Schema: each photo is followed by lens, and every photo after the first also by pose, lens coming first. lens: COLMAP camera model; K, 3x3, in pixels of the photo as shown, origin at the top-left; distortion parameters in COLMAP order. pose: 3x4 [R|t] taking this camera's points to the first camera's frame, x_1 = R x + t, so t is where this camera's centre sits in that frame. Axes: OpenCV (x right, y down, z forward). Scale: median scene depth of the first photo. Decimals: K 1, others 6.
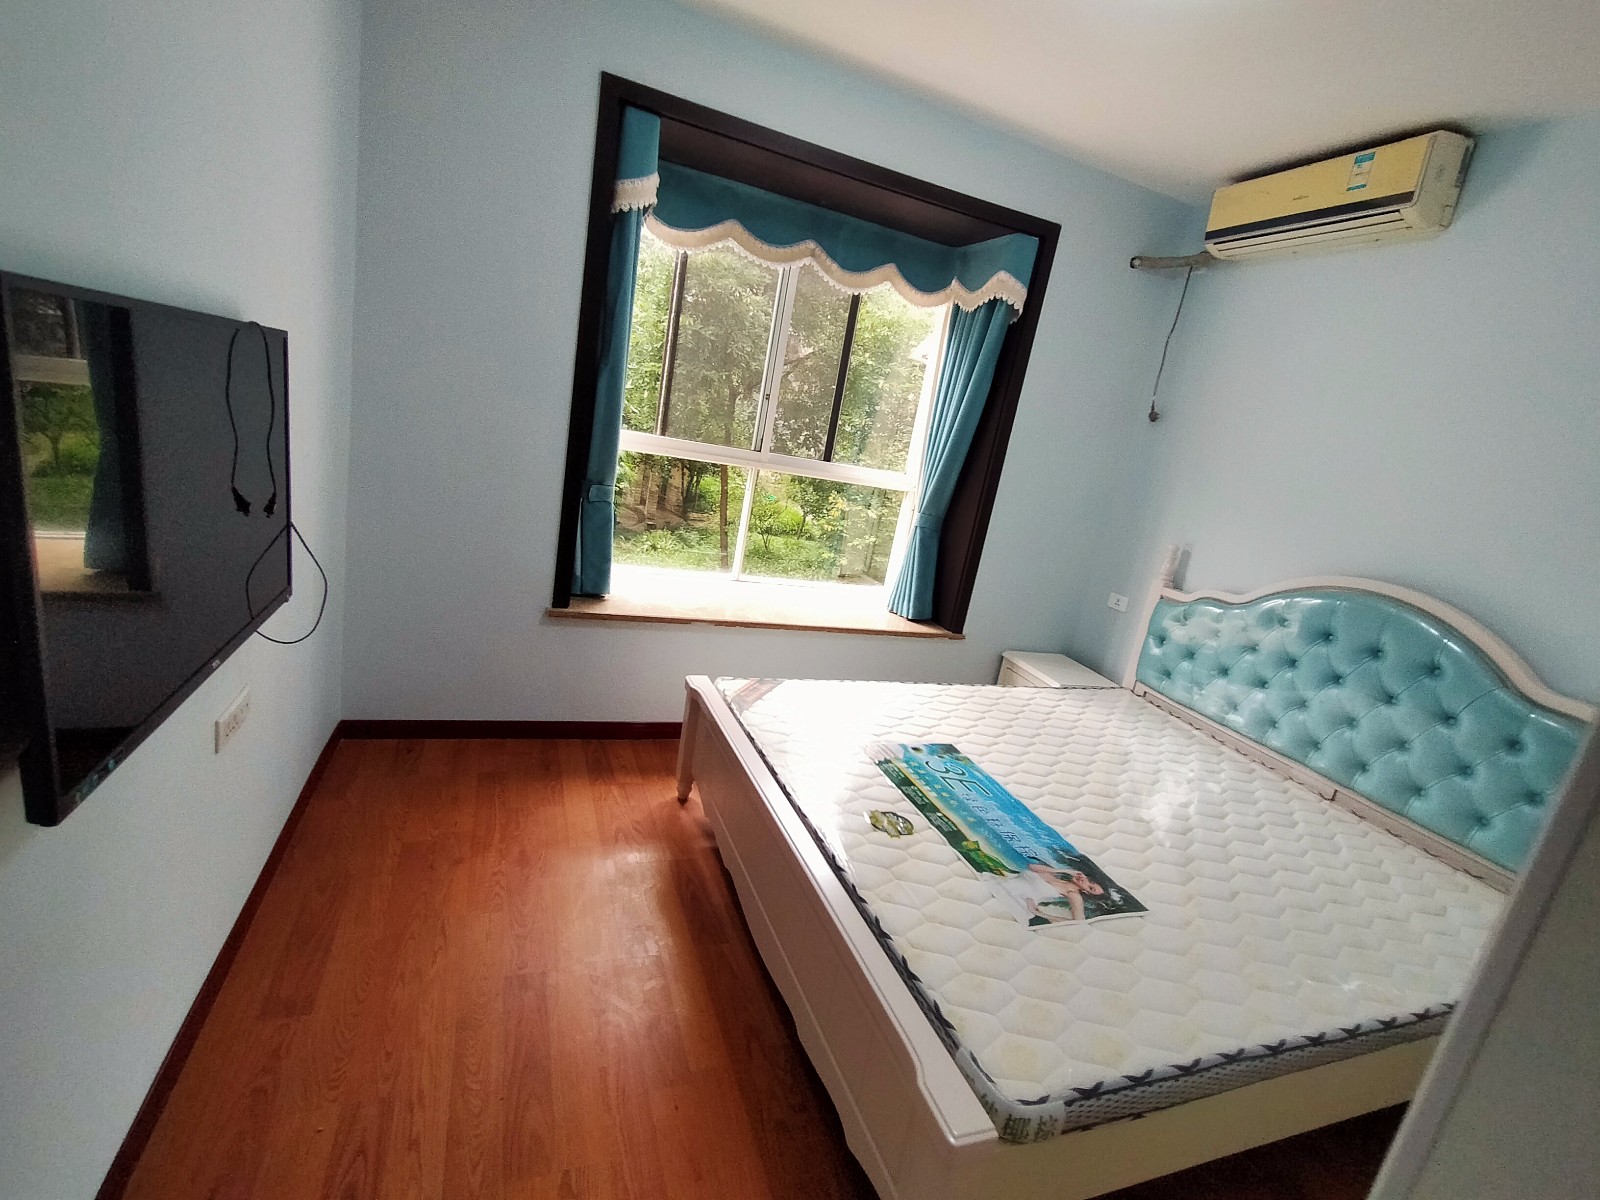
lens RADIAL K [[651.0, 0, 800.0], [0, 651.0, 600.0], [0, 0, 1]] dist [0.000529, 0.000004]
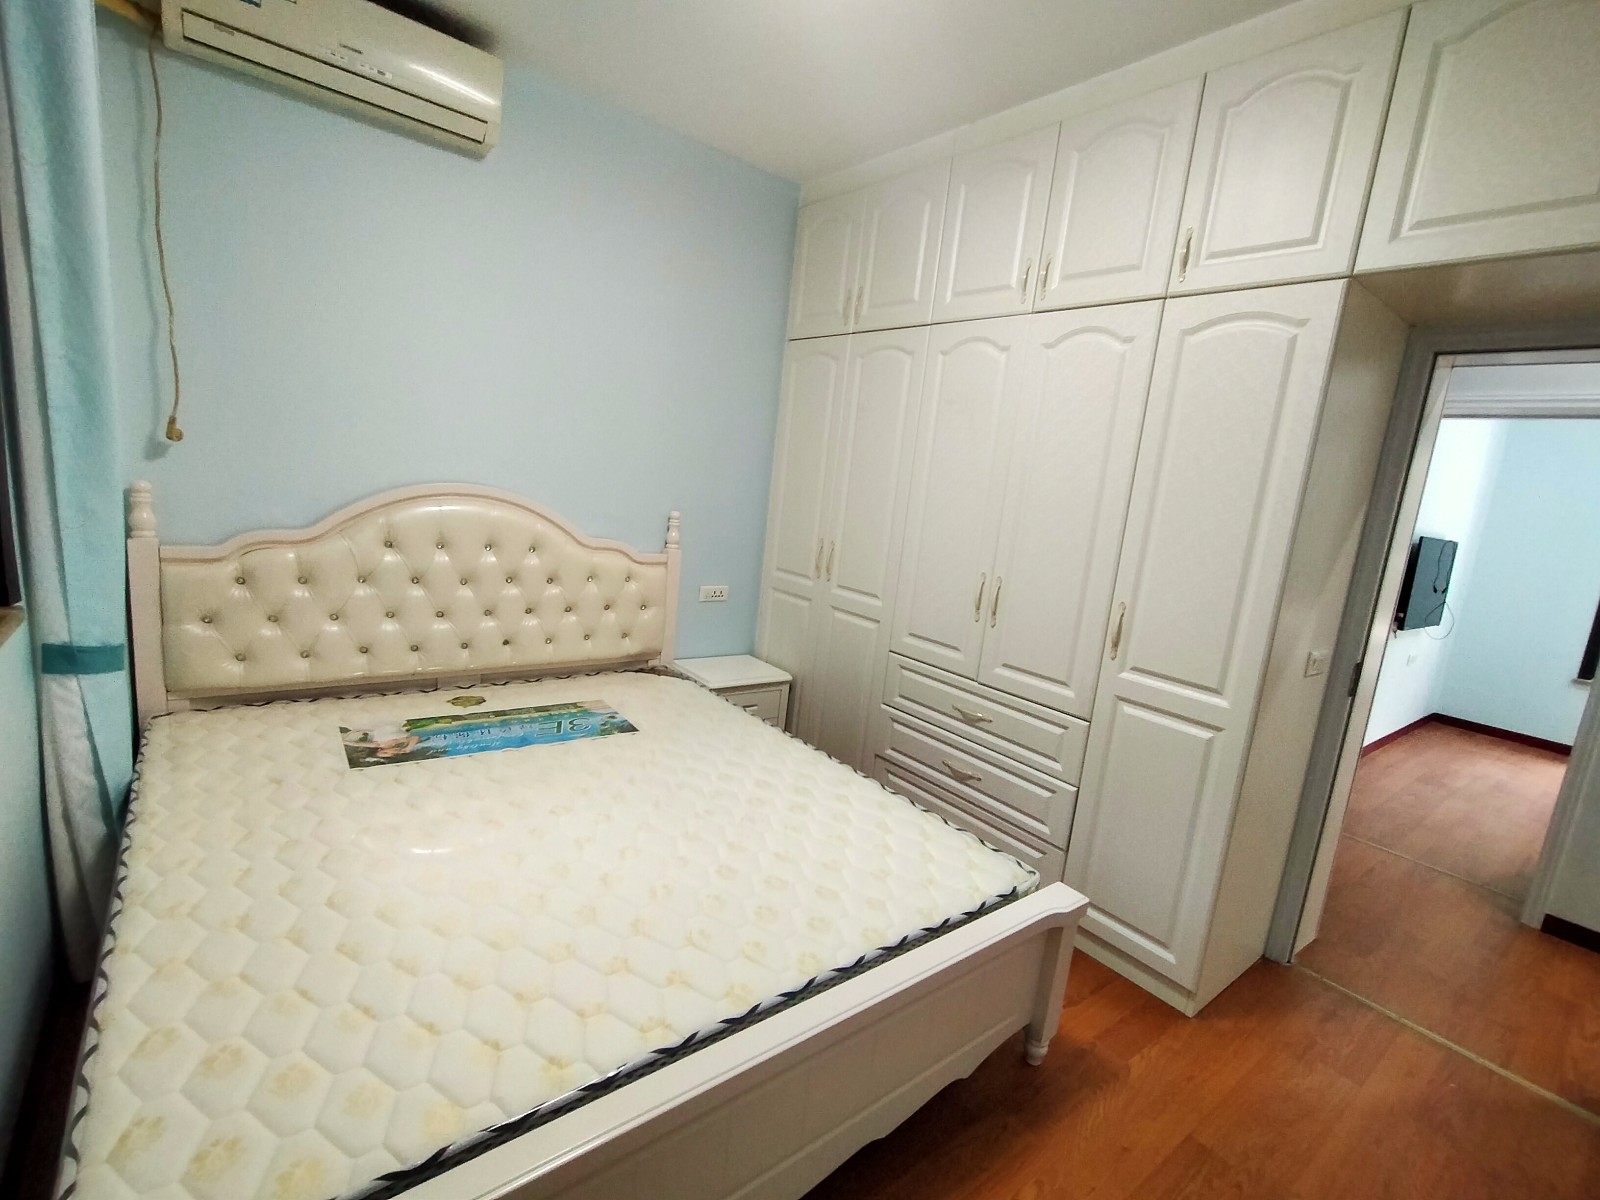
lens RADIAL K [[729.3, 0, 800.0], [0, 729.3, 600.0], [0, 0, 1]] dist [0.000325, -0.000038]
pose [[0.293742, 0.026095, -0.955529, 1.732716], [-0.271787, 0.960649, -0.057316, 0.042737], [0.916432, 0.276536, 0.289275, 1.110329]]
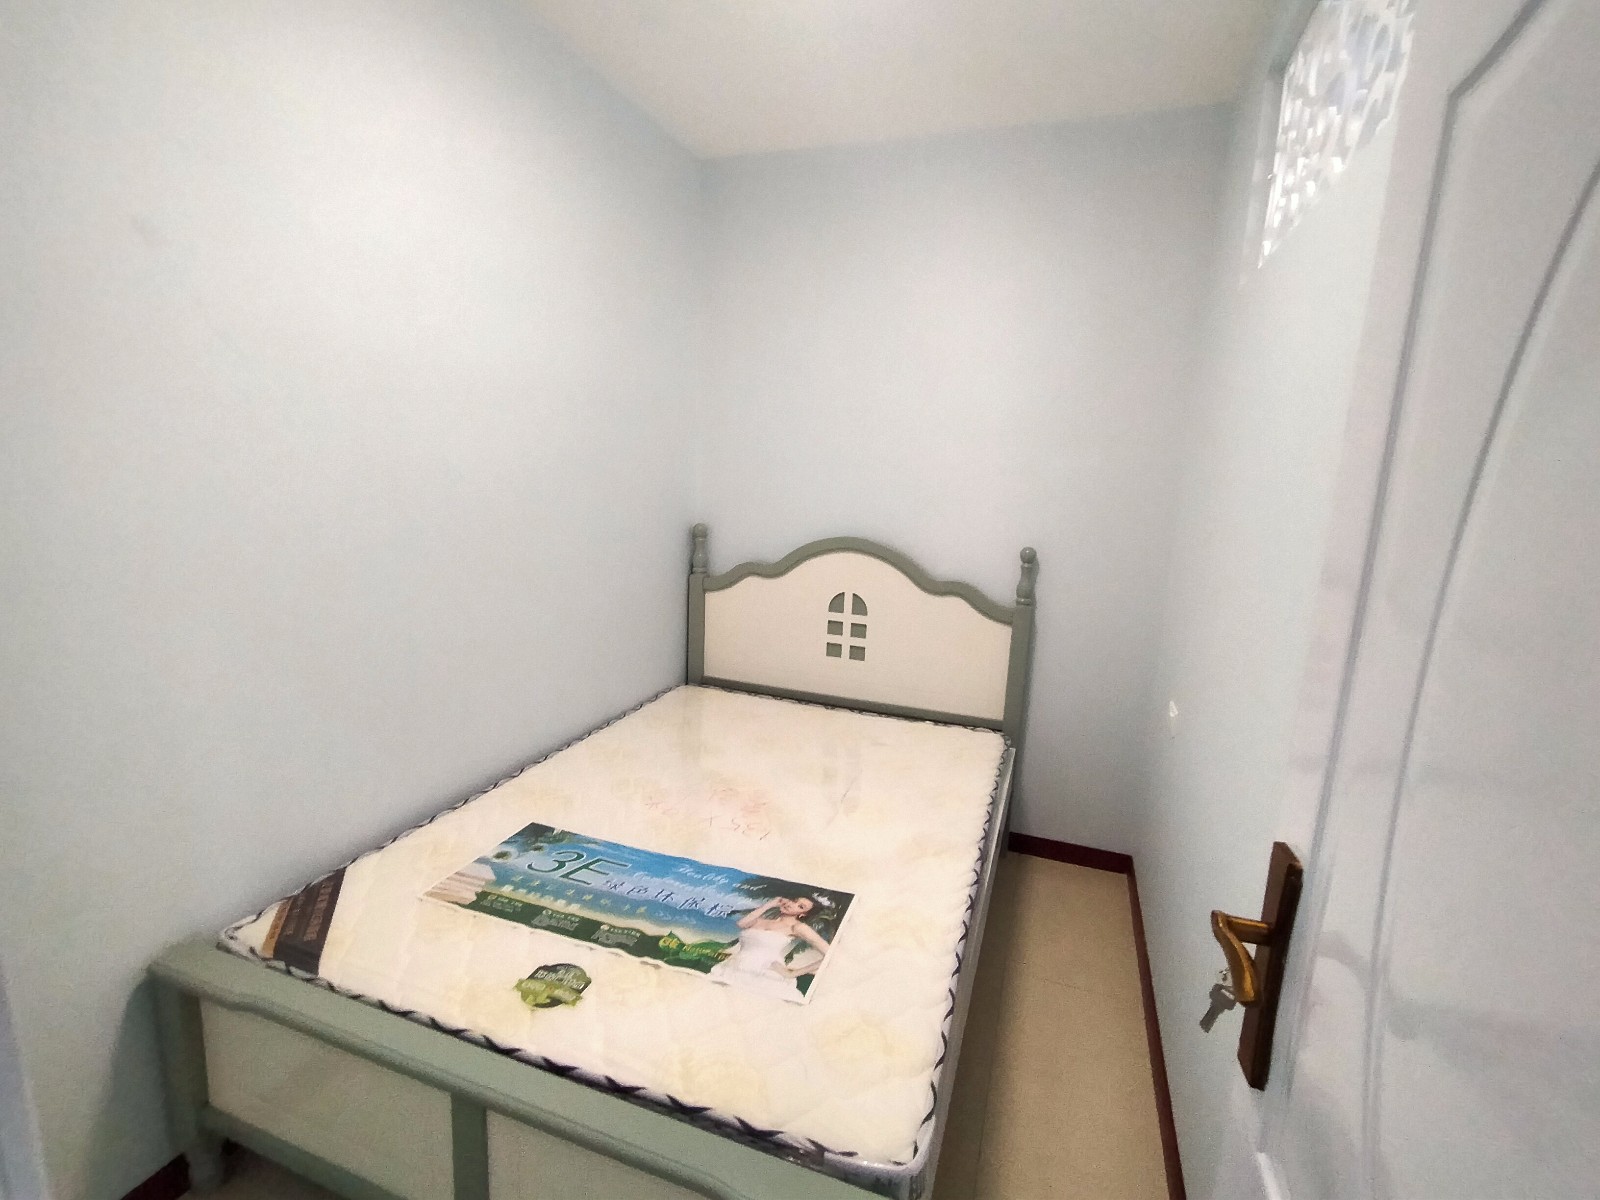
lens RADIAL K [[739.6, 0, 800.0], [0, 739.6, 600.0], [0, 0, 1]] dist [-0.101188, 0.000002]
pose [[0.614240, -0.273637, 0.740157, -0.146838], [0.237642, 0.958554, 0.157165, -0.095812], [-0.752486, 0.079356, 0.653810, 0.300063]]
